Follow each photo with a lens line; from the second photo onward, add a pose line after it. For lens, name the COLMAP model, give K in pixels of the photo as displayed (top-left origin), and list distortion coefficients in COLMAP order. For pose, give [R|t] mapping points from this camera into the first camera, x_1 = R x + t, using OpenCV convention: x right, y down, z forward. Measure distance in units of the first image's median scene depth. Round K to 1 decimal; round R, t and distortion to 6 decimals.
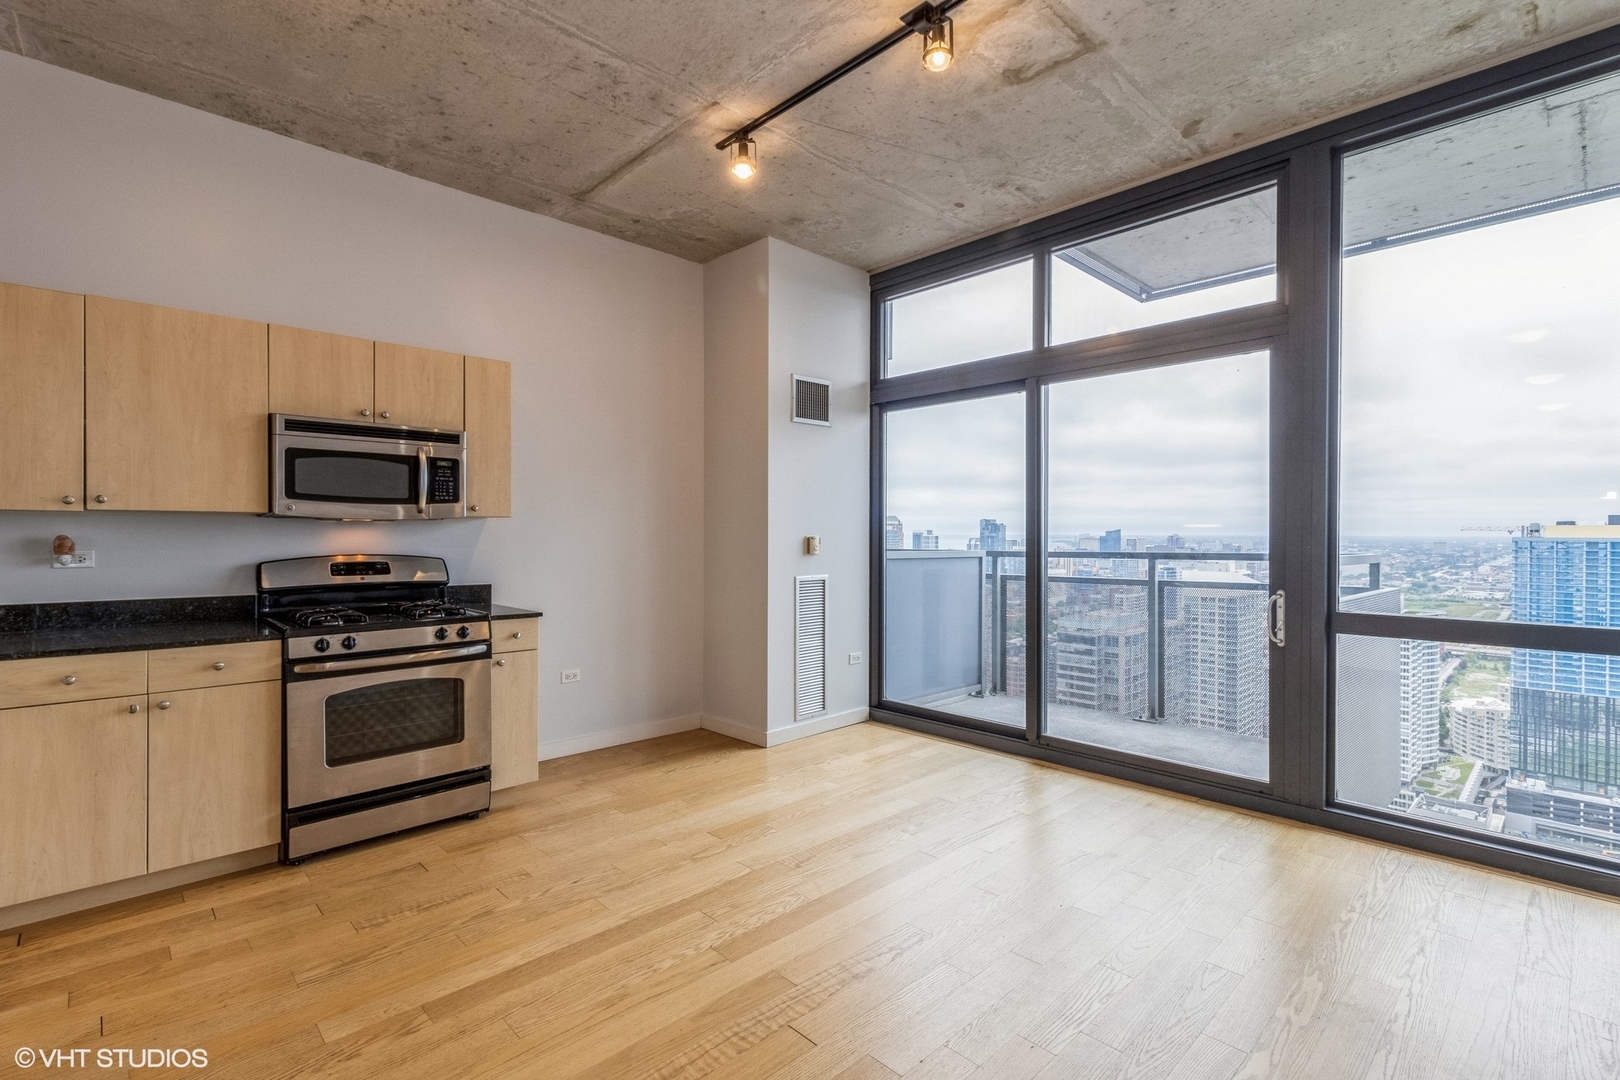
lens RADIAL K [[749.7, 0, 809.3], [0, 749.7, 541.2], [0, 0, 1]] dist [0.008672, -0.001242]
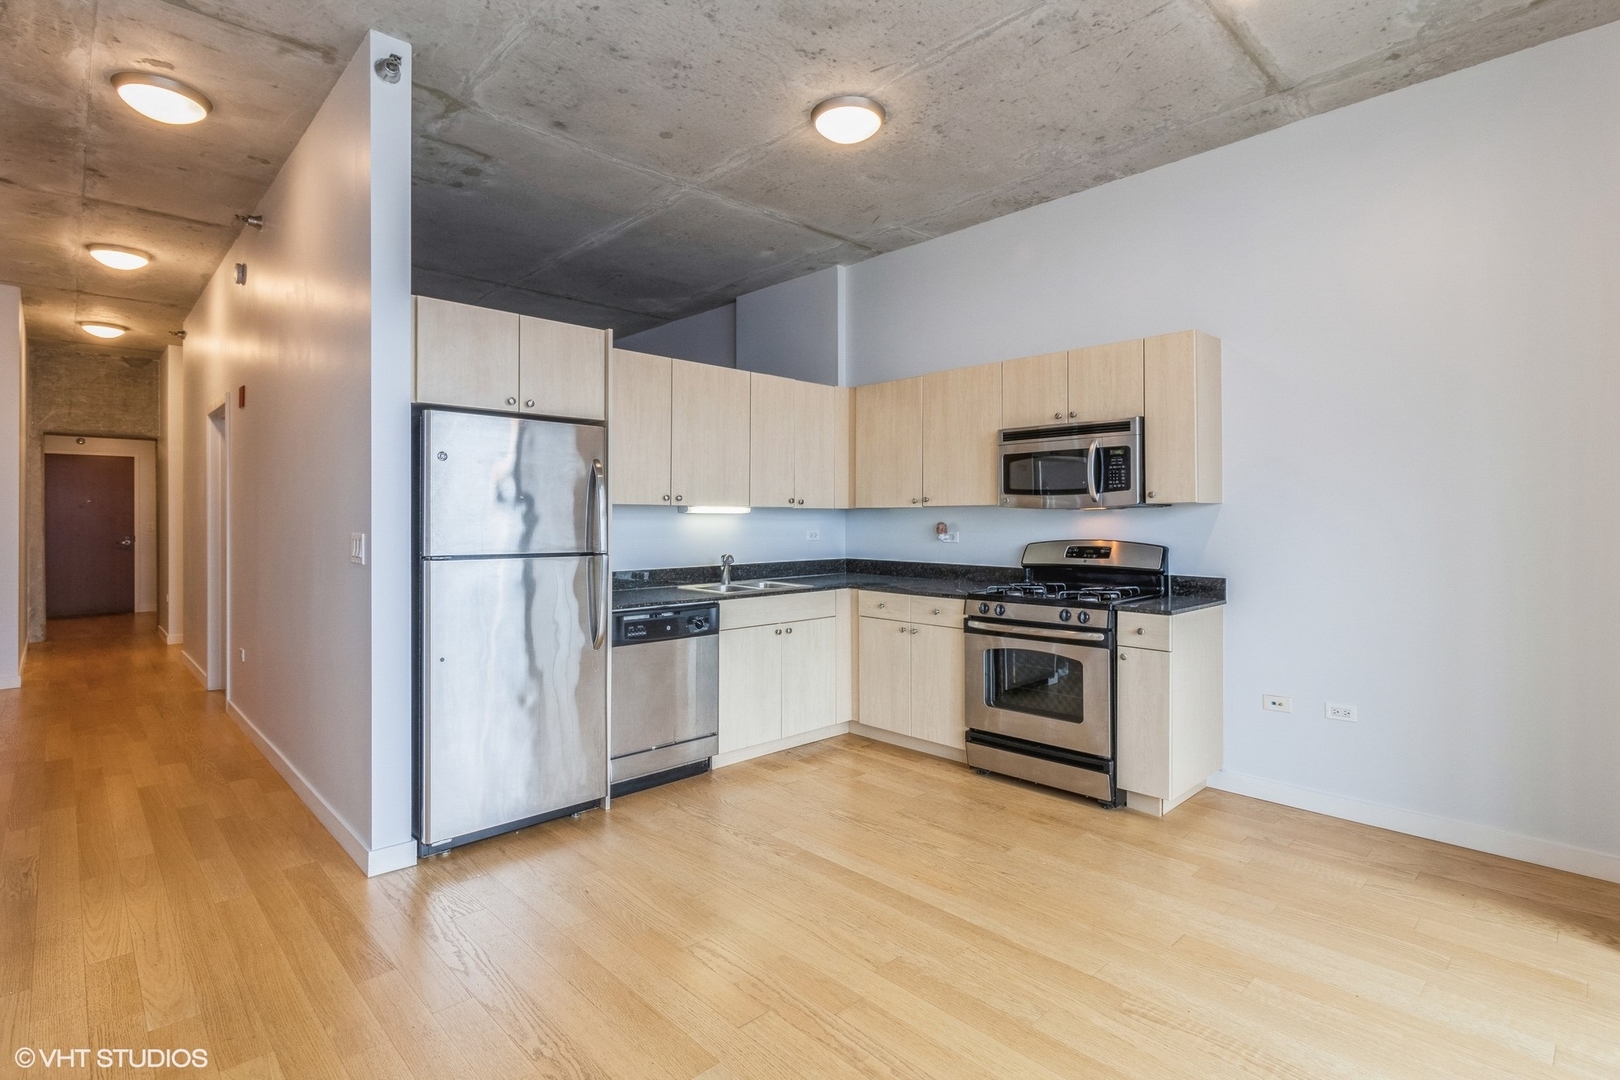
lens RADIAL K [[792.4, 0, 822.0], [0, 792.4, 518.8], [0, 0, 1]] dist [-0.000601, -0.000206]
pose [[0.001832, -0.001943, -0.999996, 0.159263], [-0.009311, 0.999955, -0.001960, -0.001990], [0.999955, 0.009314, 0.001814, 0.163743]]
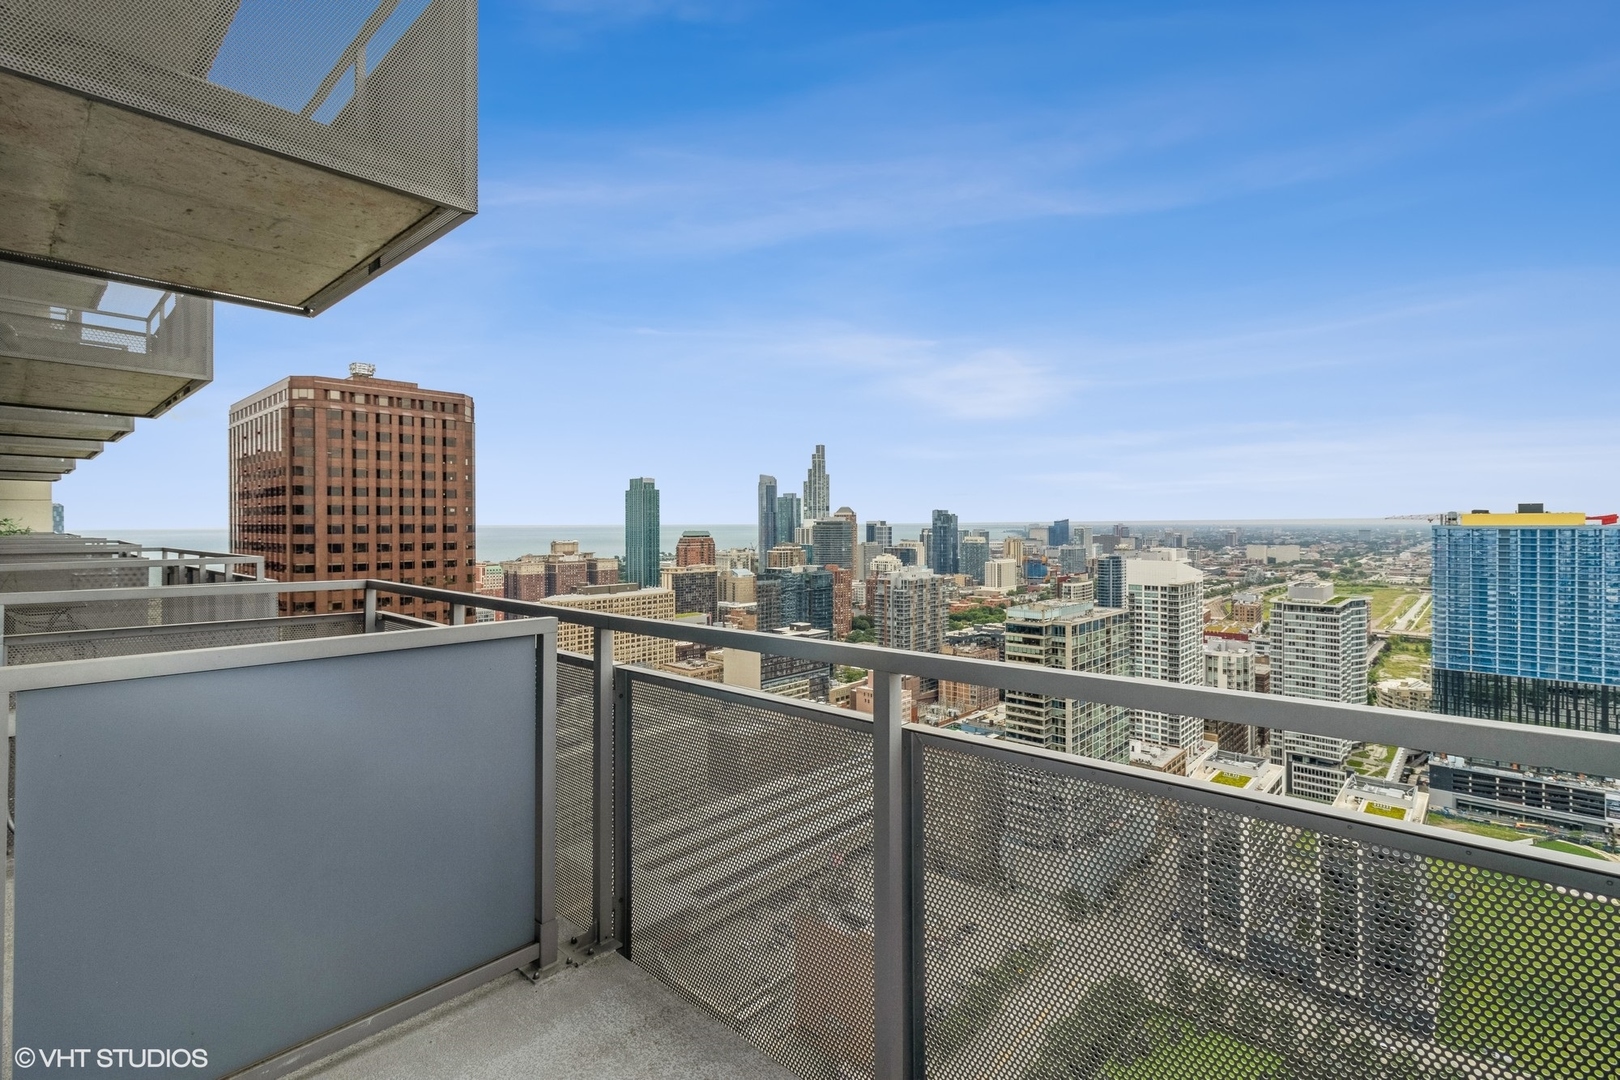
lens RADIAL K [[749.7, 0, 809.8], [0, 749.7, 530.1], [0, 0, 1]] dist [0.008672, -0.001242]
pose [[0.998103, -0.006004, 0.061268, 0.008546], [0.006216, 0.999975, -0.003269, -0.000733], [-0.061247, 0.003643, 0.998116, 0.014215]]
